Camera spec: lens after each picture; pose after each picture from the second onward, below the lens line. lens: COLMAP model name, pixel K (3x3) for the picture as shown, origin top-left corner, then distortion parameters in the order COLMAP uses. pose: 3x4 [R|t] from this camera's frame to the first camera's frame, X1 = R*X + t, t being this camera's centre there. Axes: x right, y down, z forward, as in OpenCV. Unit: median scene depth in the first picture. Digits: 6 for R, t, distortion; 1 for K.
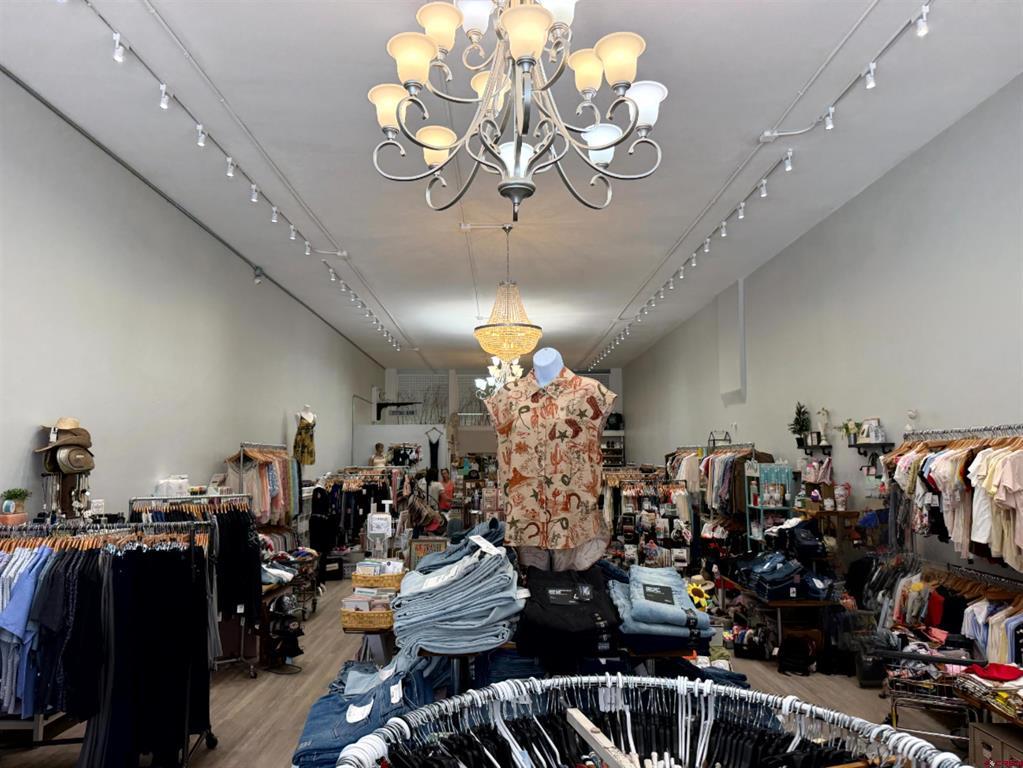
lens RADIAL K [[713.5, 0, 513.7], [0, 713.5, 385.6], [0, 0, 1]] dist [0.120229, -0.161541]
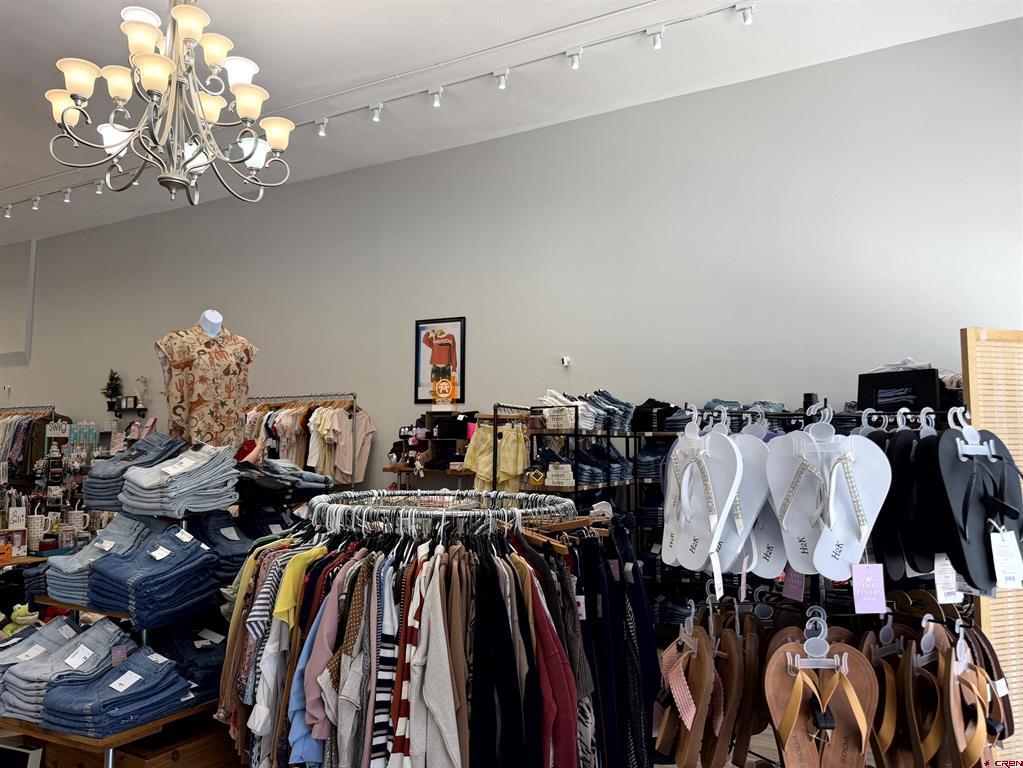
lens RADIAL K [[718.8, 0, 522.9], [0, 718.8, 387.5], [0, 0, 1]] dist [0.000693, -0.008782]
pose [[0.470340, 0.066591, 0.879969, -0.270340], [-0.089682, 0.995593, -0.027406, 0.024715], [-0.877917, -0.066027, 0.474239, -0.062857]]
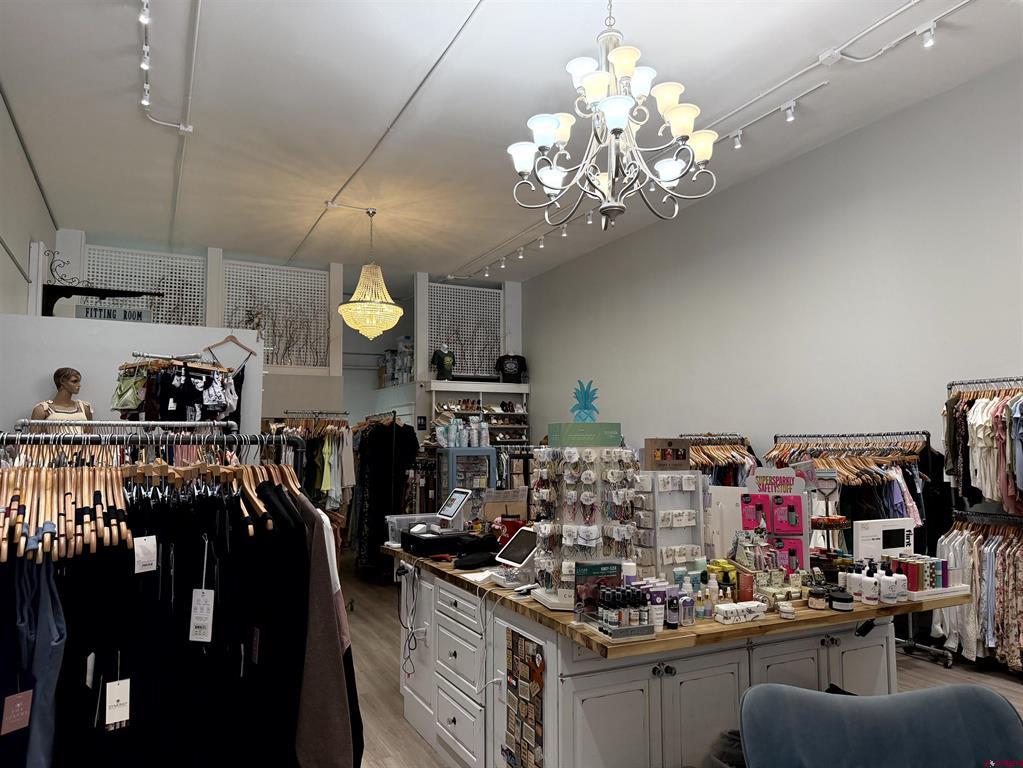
lens RADIAL K [[714.0, 0, 511.5], [0, 714.0, 384.0], [0, 0, 1]] dist [0.122483, -0.192306]
pose [[0.903787, 0.039137, 0.426189, -0.275657], [-0.044536, 0.999004, 0.002706, 0.150169], [-0.425659, -0.021426, 0.904630, 1.137111]]
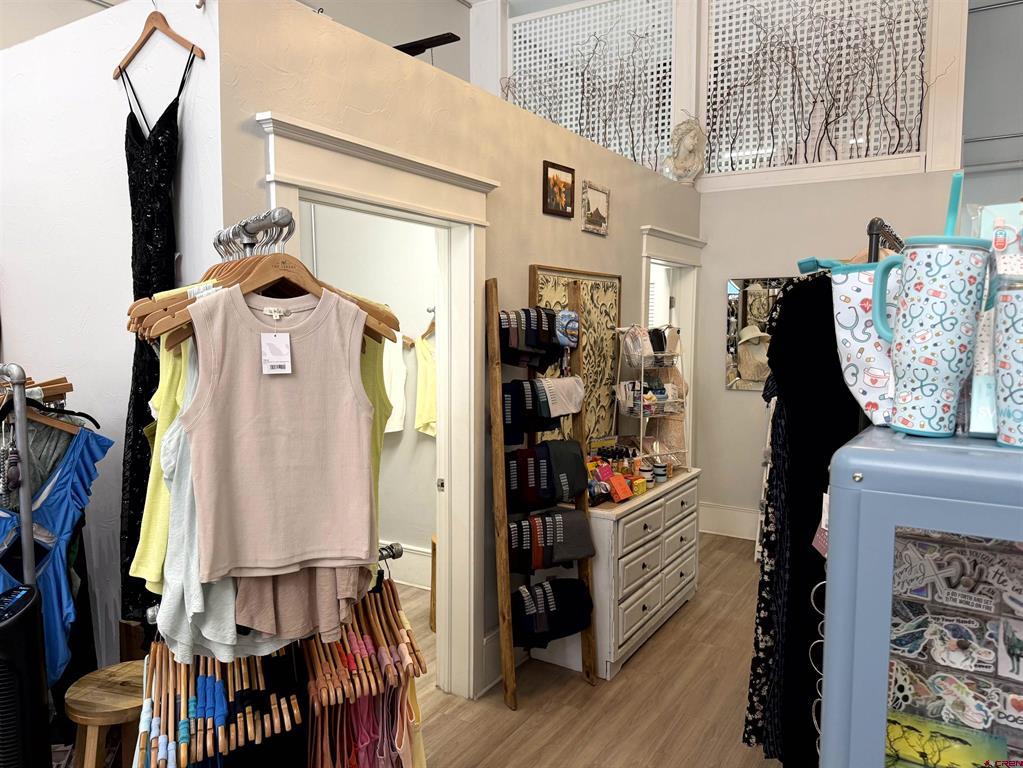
lens RADIAL K [[717.2, 0, 507.5], [0, 717.2, 382.2], [0, 0, 1]] dist [0.080549, -0.120991]
pose [[0.838721, 0.054511, -0.541826, 0.024139], [0.047159, 0.983968, 0.171994, 0.201642], [0.542516, -0.169807, 0.822704, 1.803421]]
